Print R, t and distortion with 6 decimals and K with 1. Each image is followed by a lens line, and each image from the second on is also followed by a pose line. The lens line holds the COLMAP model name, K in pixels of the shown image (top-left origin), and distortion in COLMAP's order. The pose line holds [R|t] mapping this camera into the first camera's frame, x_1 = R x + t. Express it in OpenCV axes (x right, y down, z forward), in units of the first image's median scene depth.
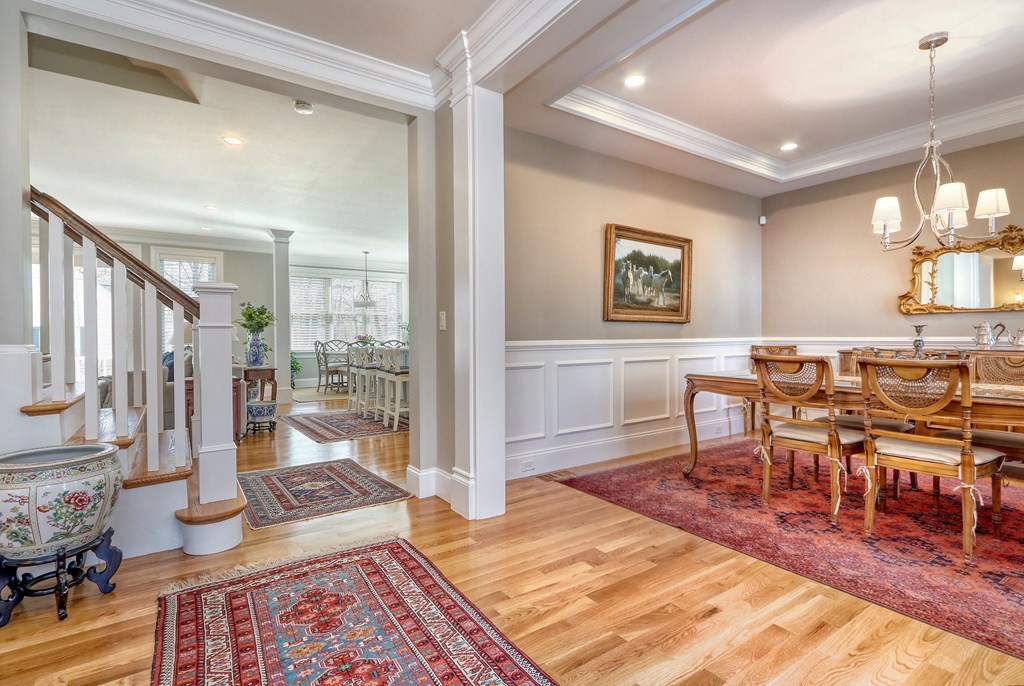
lens RADIAL K [[474.6, 0, 509.1], [0, 474.6, 338.8], [0, 0, 1]] dist [-0.000734, 0.000393]
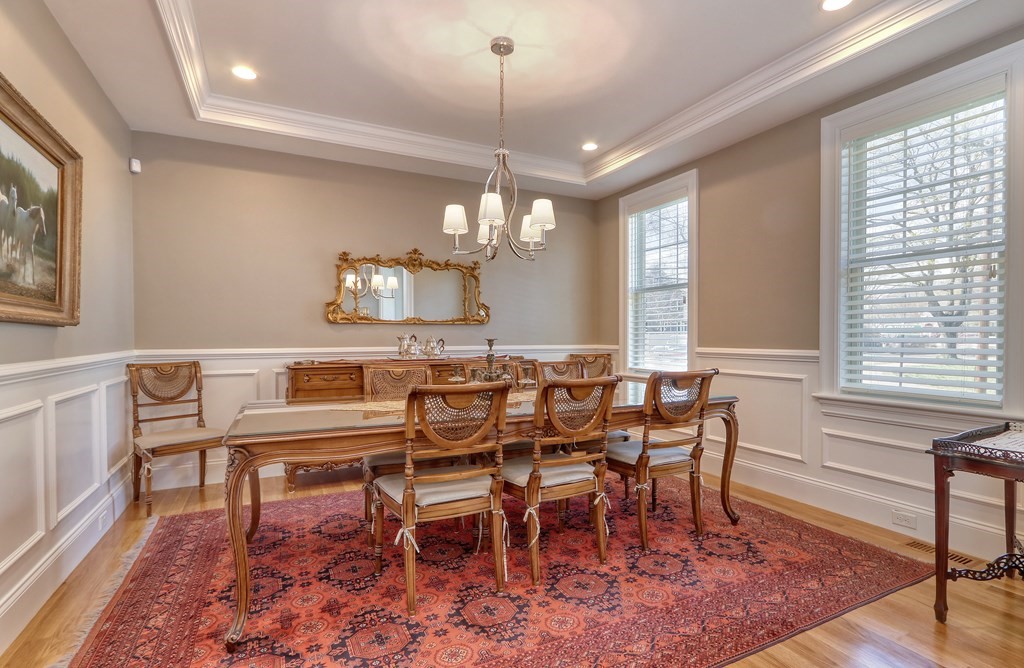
lens RADIAL K [[491.4, 0, 511.7], [0, 491.4, 342.3], [0, 0, 1]] dist [0.010075, -0.000300]
pose [[0.137612, -0.007588, 0.990457, -0.086420], [0.010759, 0.999923, 0.006166, -0.021538], [-0.990428, 0.009808, 0.137683, 0.686014]]
